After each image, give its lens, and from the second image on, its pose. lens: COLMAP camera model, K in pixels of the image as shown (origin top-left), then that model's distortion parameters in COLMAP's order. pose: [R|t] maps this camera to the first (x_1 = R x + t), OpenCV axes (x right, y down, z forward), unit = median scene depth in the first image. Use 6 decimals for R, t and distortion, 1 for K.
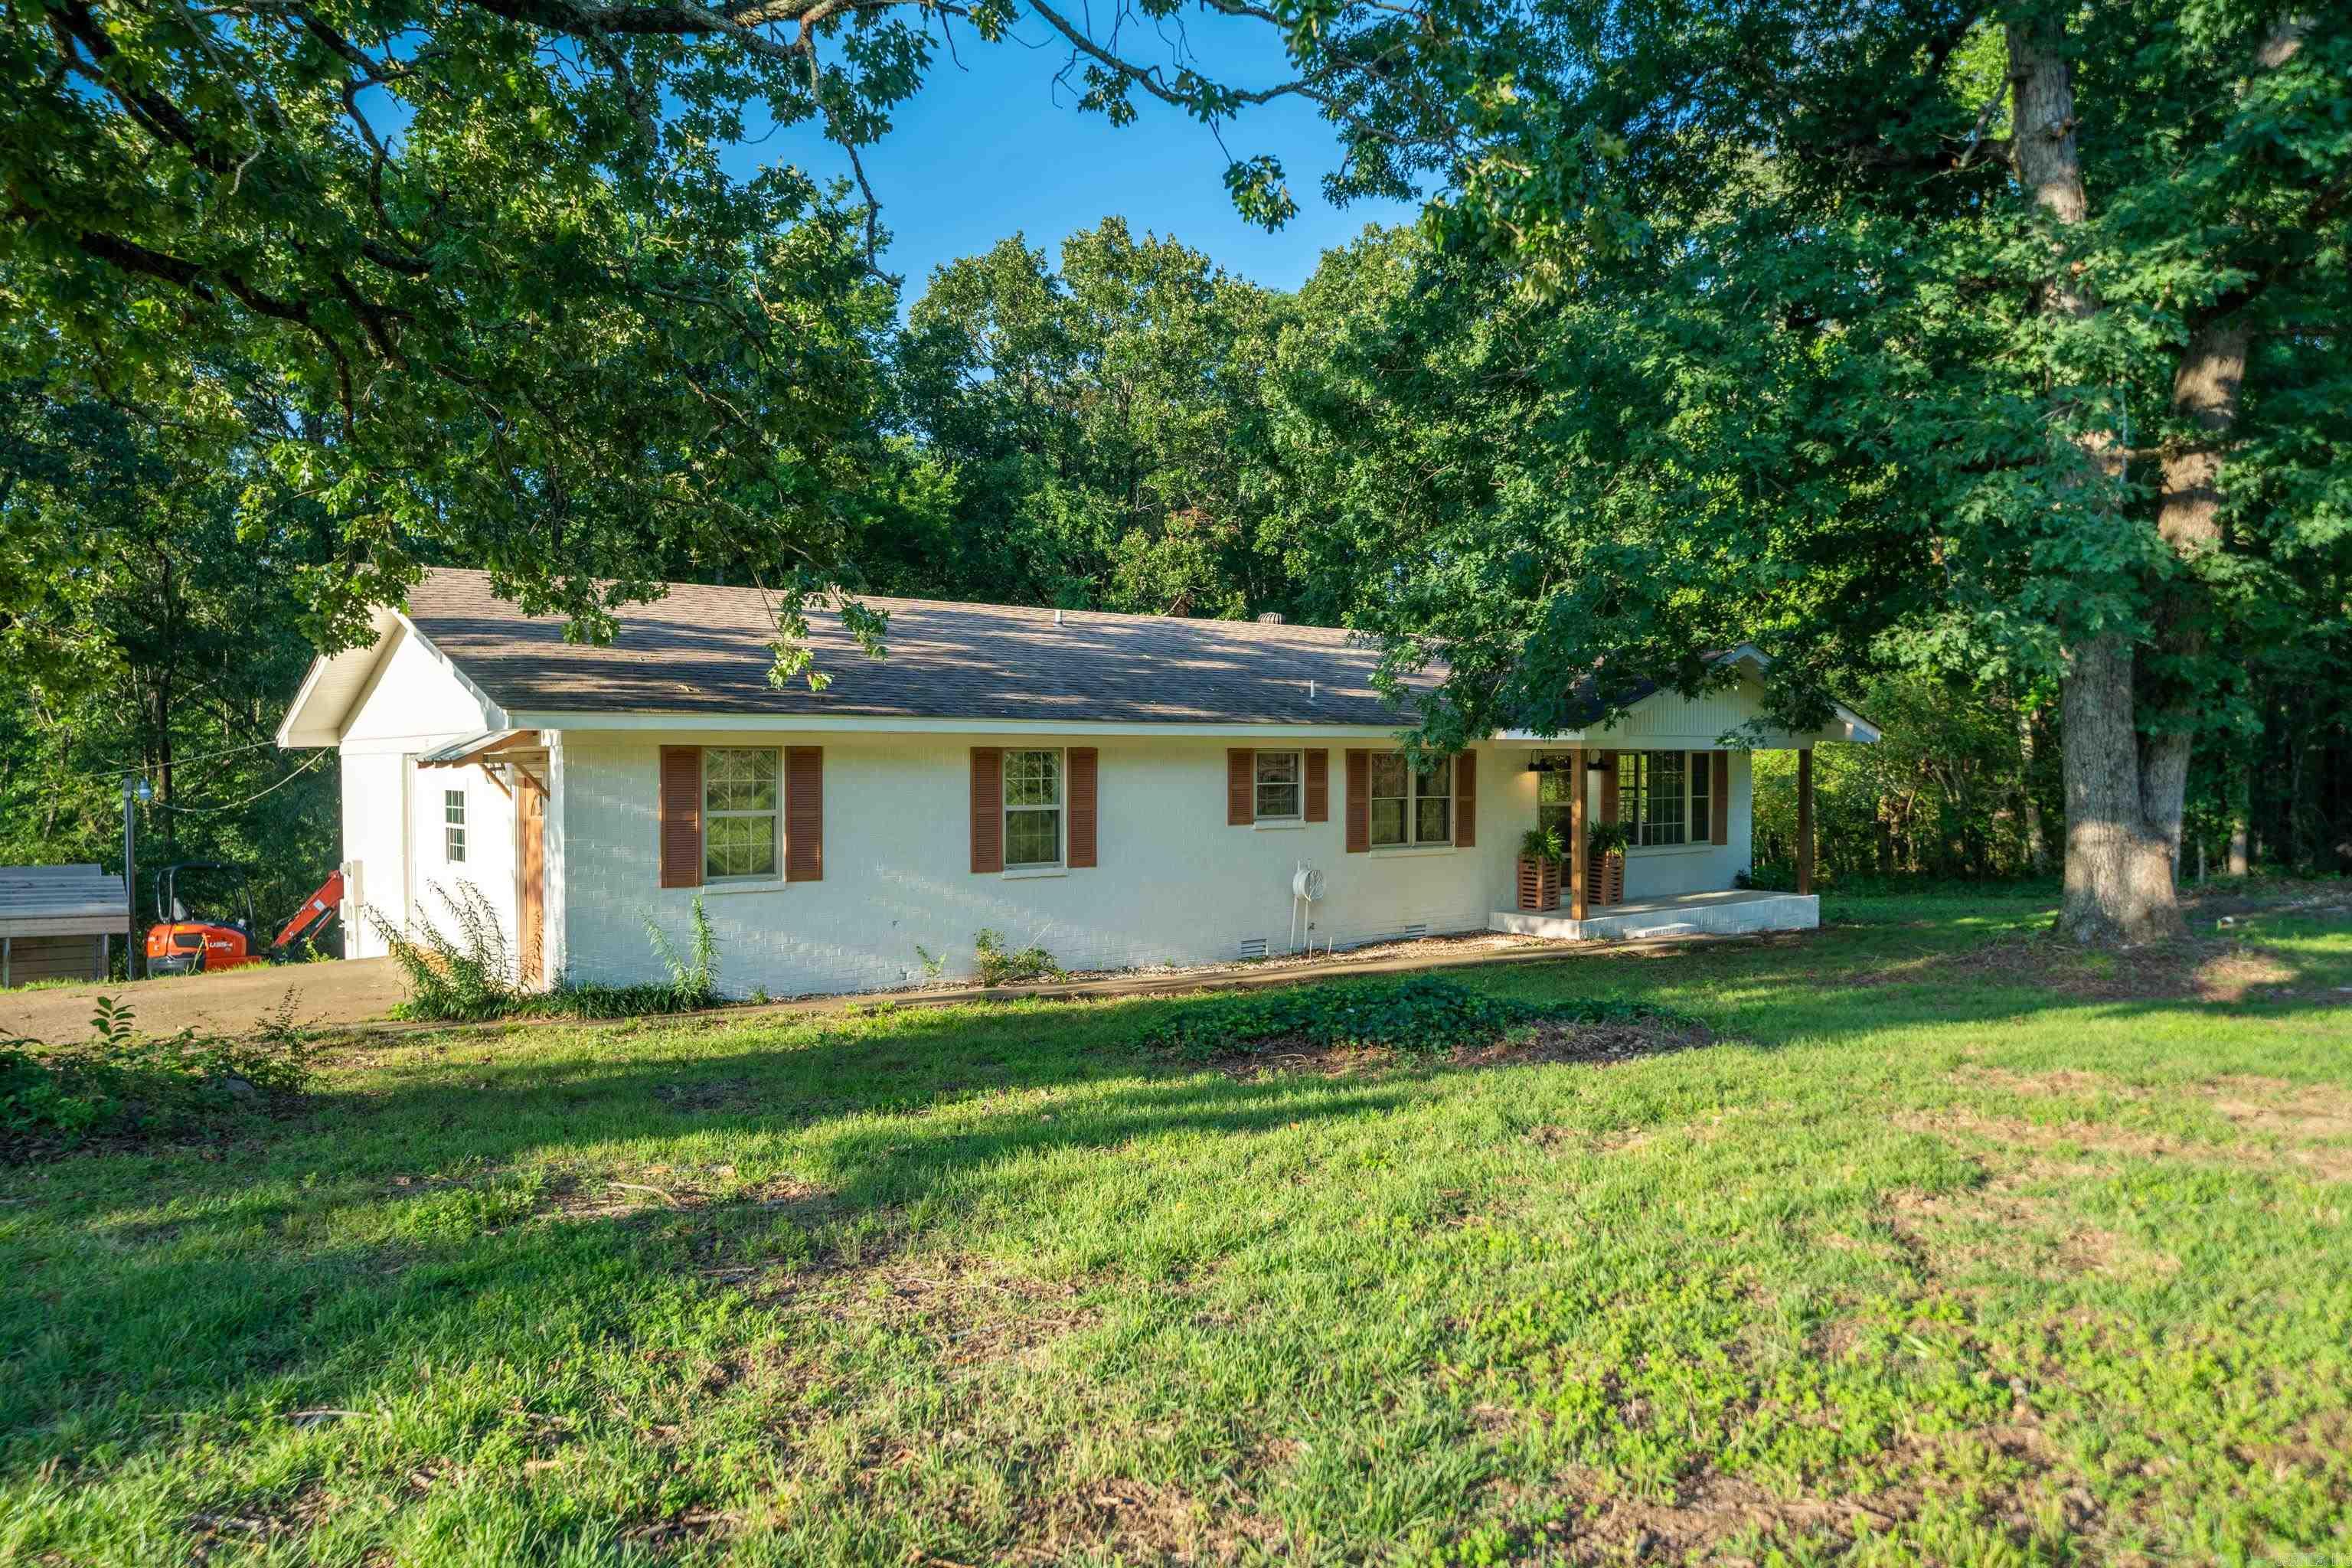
lens RADIAL K [[1606.2, 0, 1185.7], [0, 1606.2, 785.4], [0, 0, 1]] dist [0.004562, 0.000060]
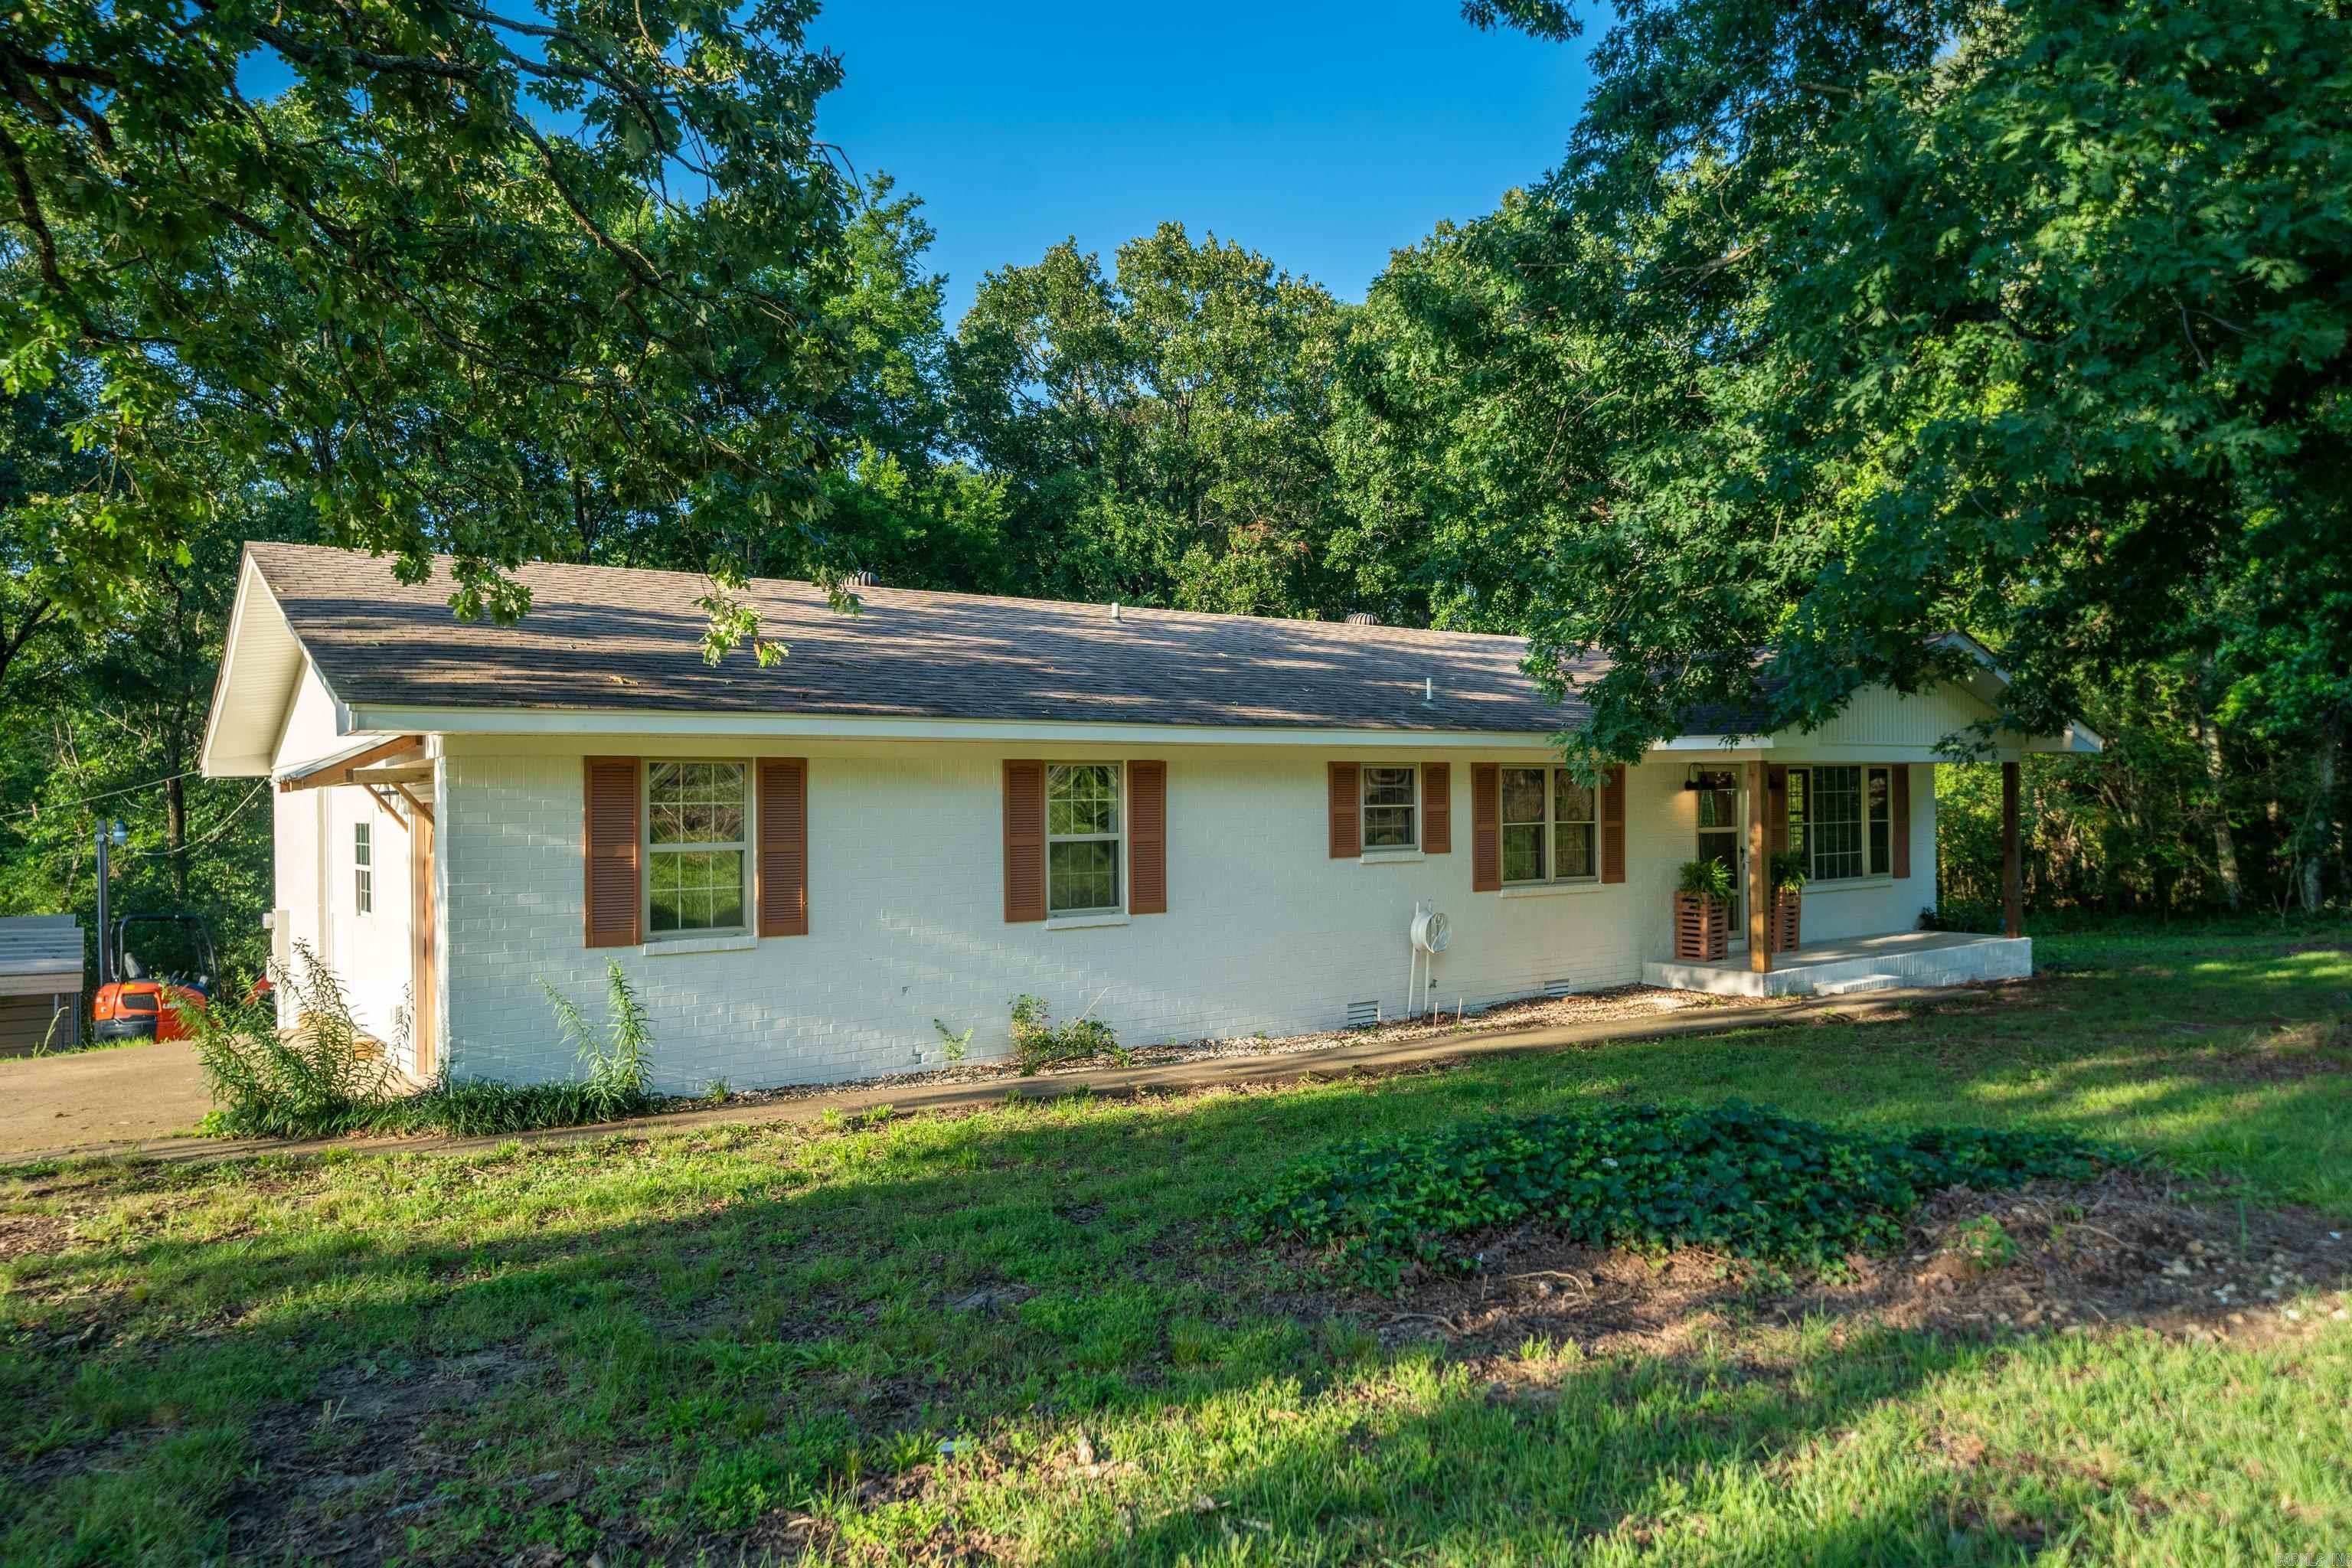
lens RADIAL K [[1606.2, 0, 1187.3], [0, 1606.2, 772.3], [0, 0, 1]] dist [0.004562, 0.000060]
pose [[0.999297, -0.011125, -0.035807, -0.015019], [0.009980, 0.999438, -0.031994, 0.006915], [0.036143, 0.031614, 0.998846, 0.198044]]
